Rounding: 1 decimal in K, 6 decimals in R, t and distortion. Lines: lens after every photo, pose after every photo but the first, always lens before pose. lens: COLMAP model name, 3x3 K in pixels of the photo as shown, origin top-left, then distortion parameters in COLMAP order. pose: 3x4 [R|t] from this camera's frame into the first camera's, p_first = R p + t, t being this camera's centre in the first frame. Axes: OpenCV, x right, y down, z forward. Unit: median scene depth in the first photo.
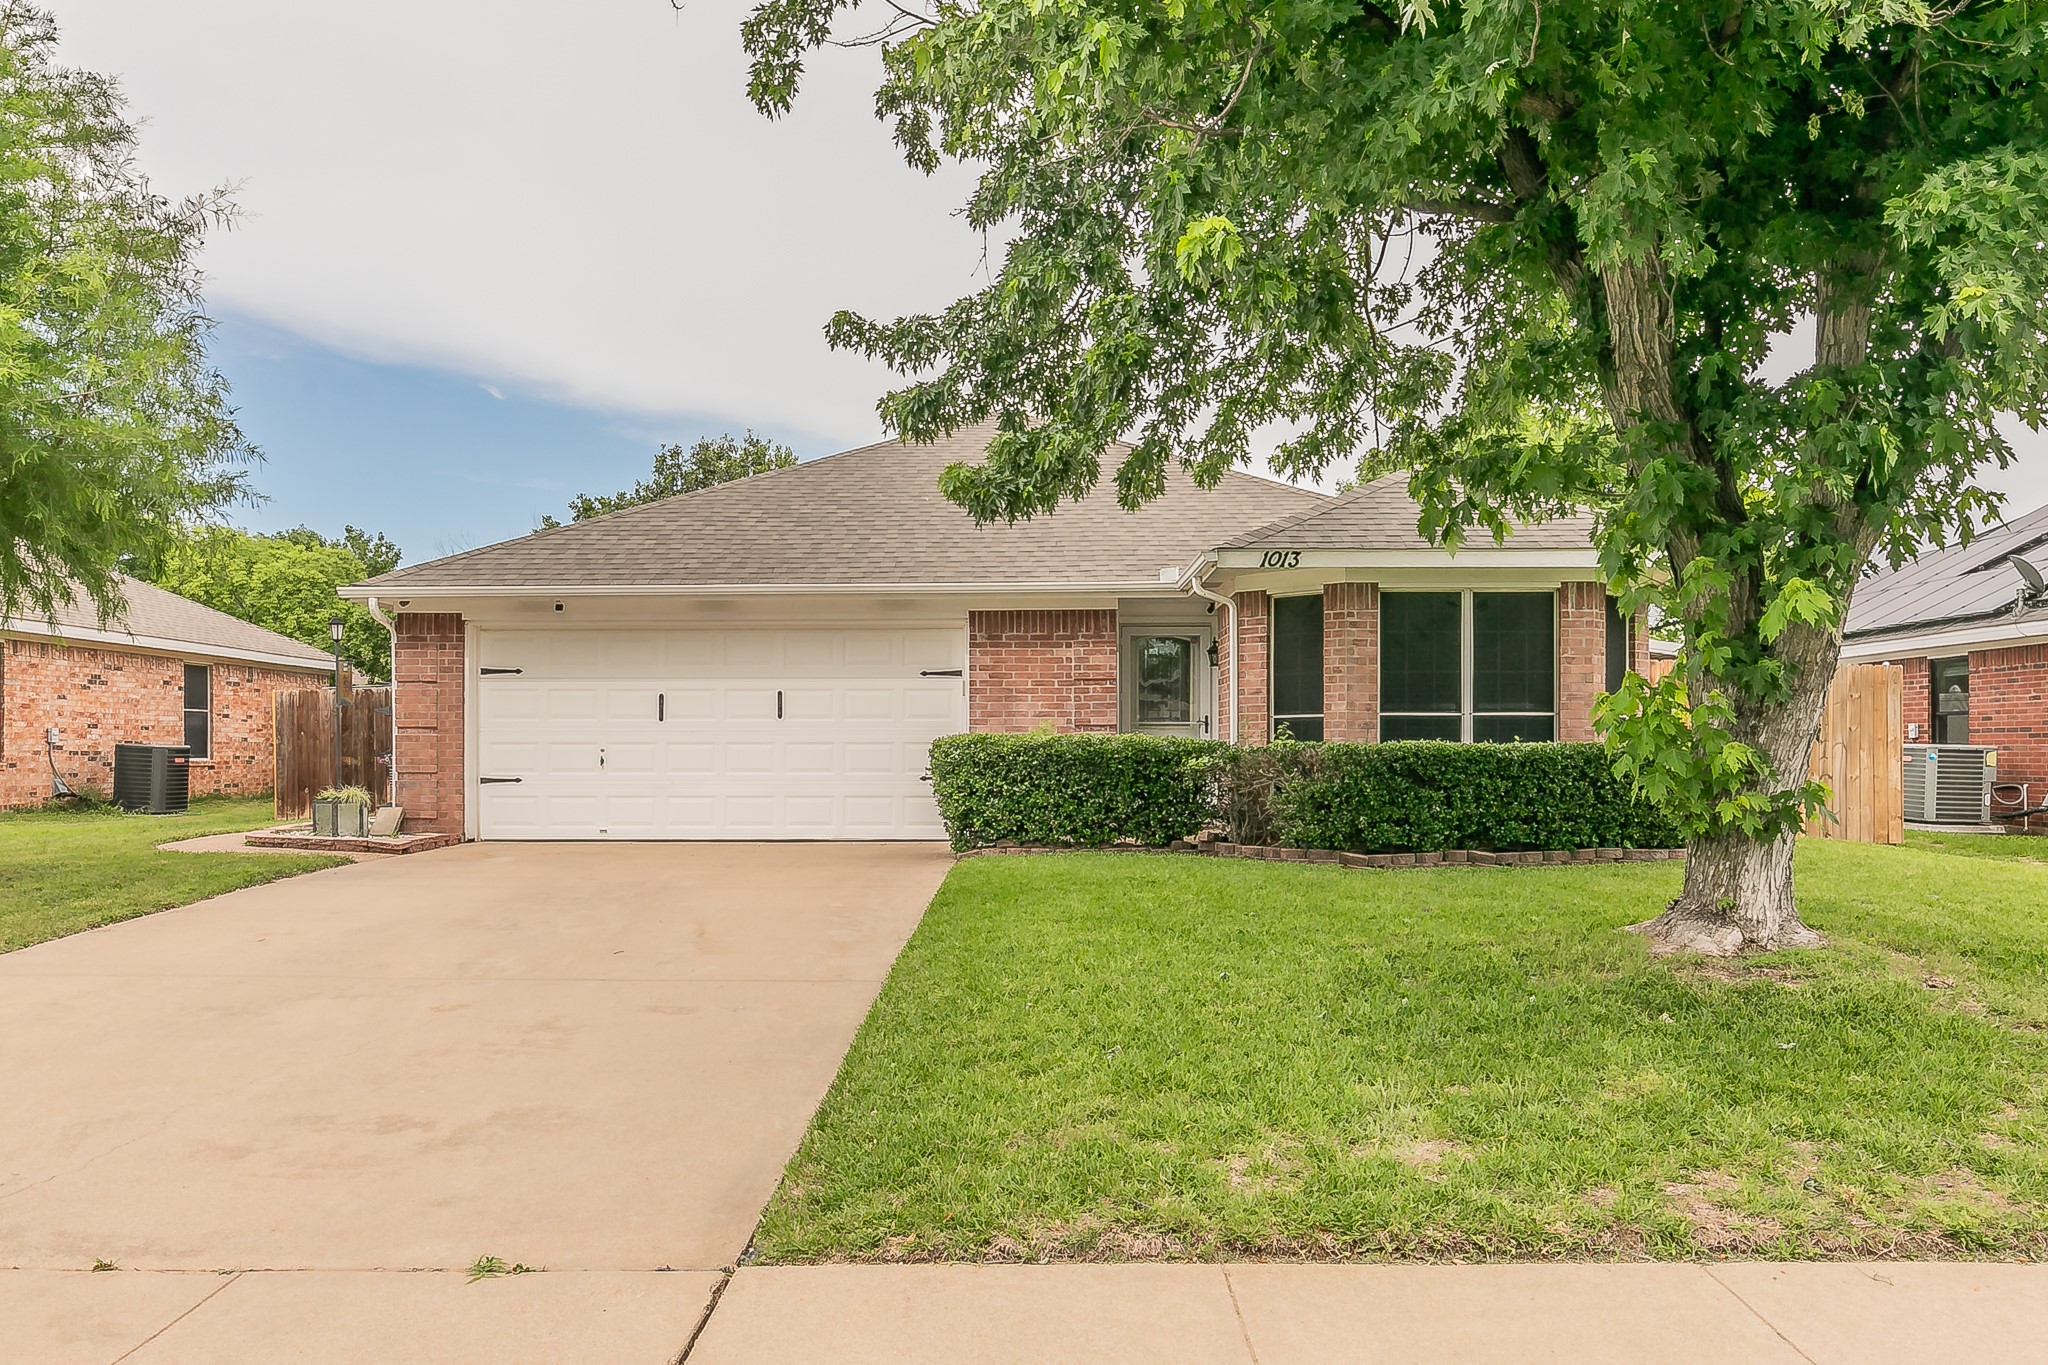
lens RADIAL K [[1447.6, 0, 1045.1], [0, 1447.6, 745.1], [0, 0, 1]] dist [-0.000247, 0.001085]
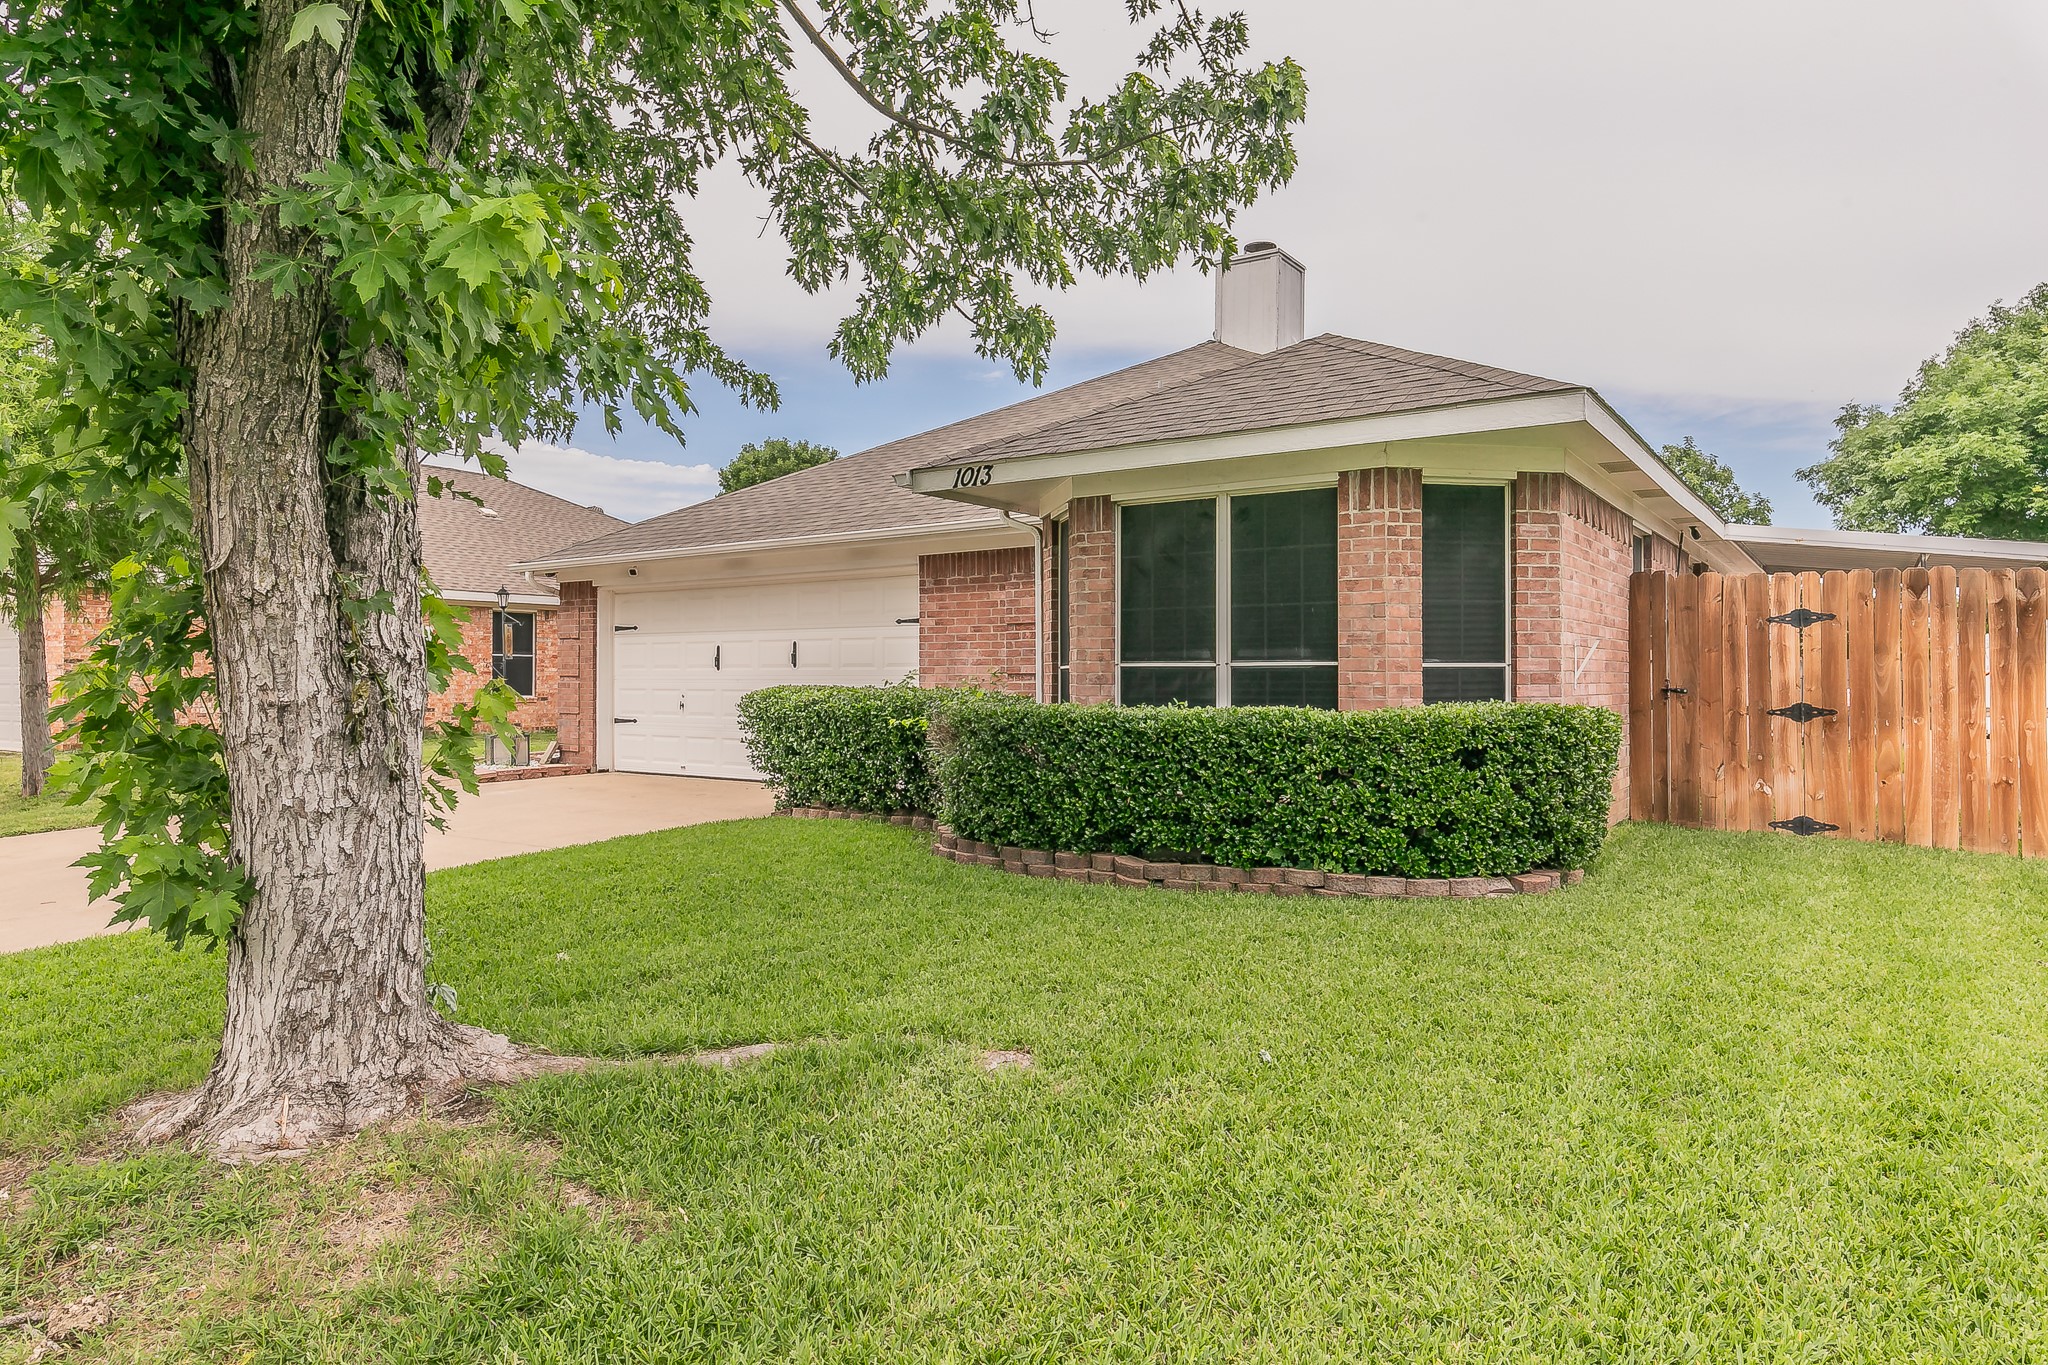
lens RADIAL K [[1242.4, 0, 1026.1], [0, 1242.4, 673.1], [0, 0, 1]] dist [0.001480, 0.000029]
pose [[0.818080, -0.000846, -0.575103, 0.485208], [0.002035, 0.999997, 0.001425, -0.015642], [0.575100, -0.002336, 0.818080, 0.366958]]
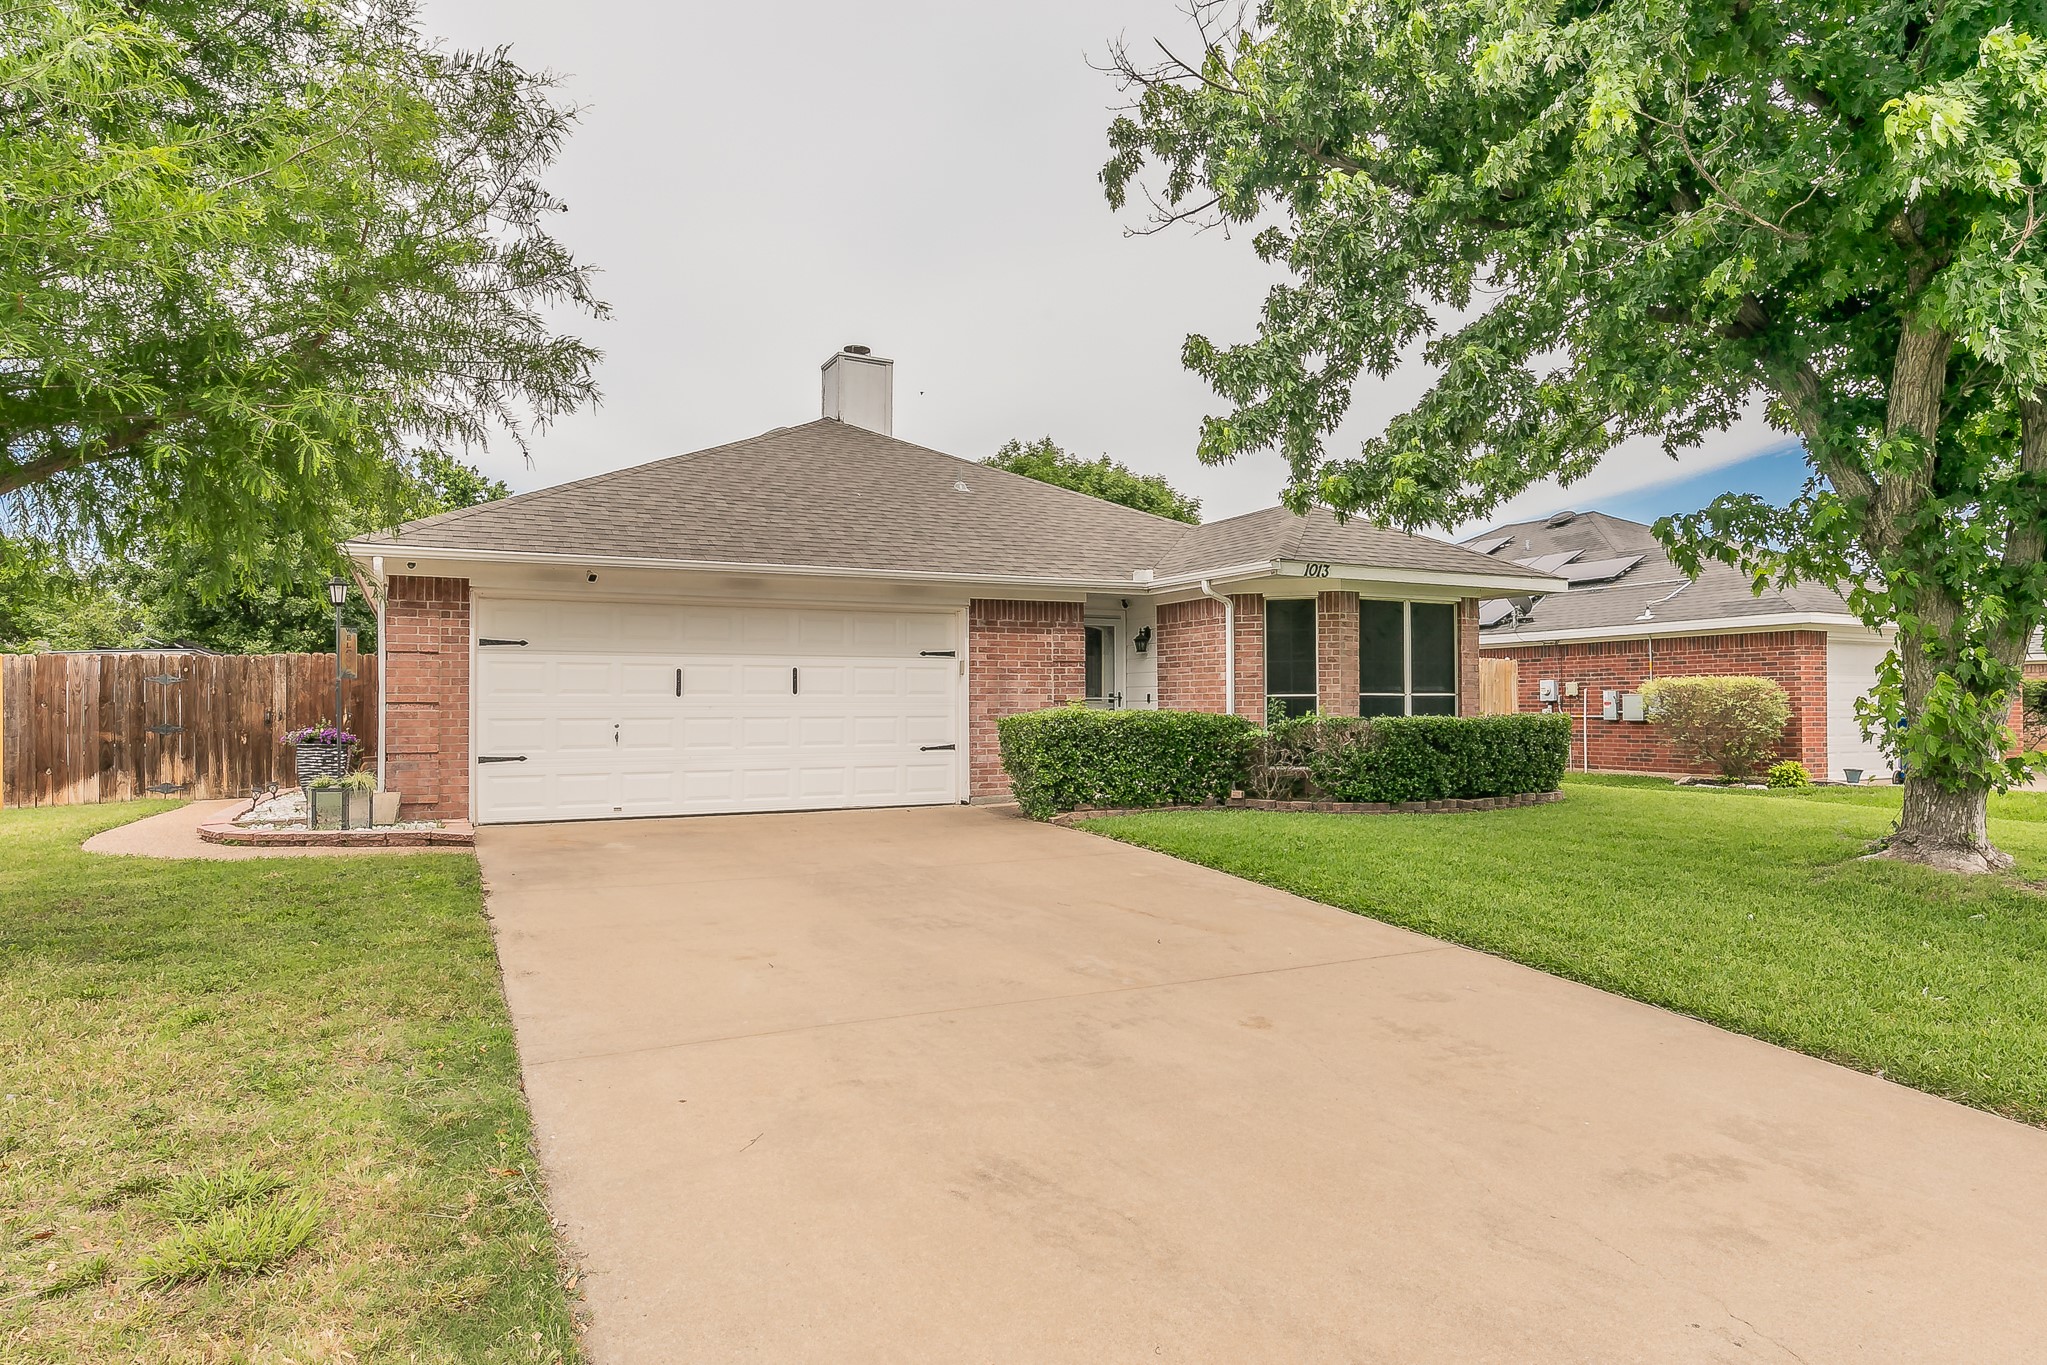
lens RADIAL K [[1138.6, 0, 1017.2], [0, 1138.6, 690.3], [0, 0, 1]] dist [0.002007, -0.000513]
pose [[0.893494, 0.004747, 0.449050, -0.418982], [0.001198, 0.999915, -0.012954, -0.010471], [-0.449074, 0.012113, 0.893413, 0.198532]]
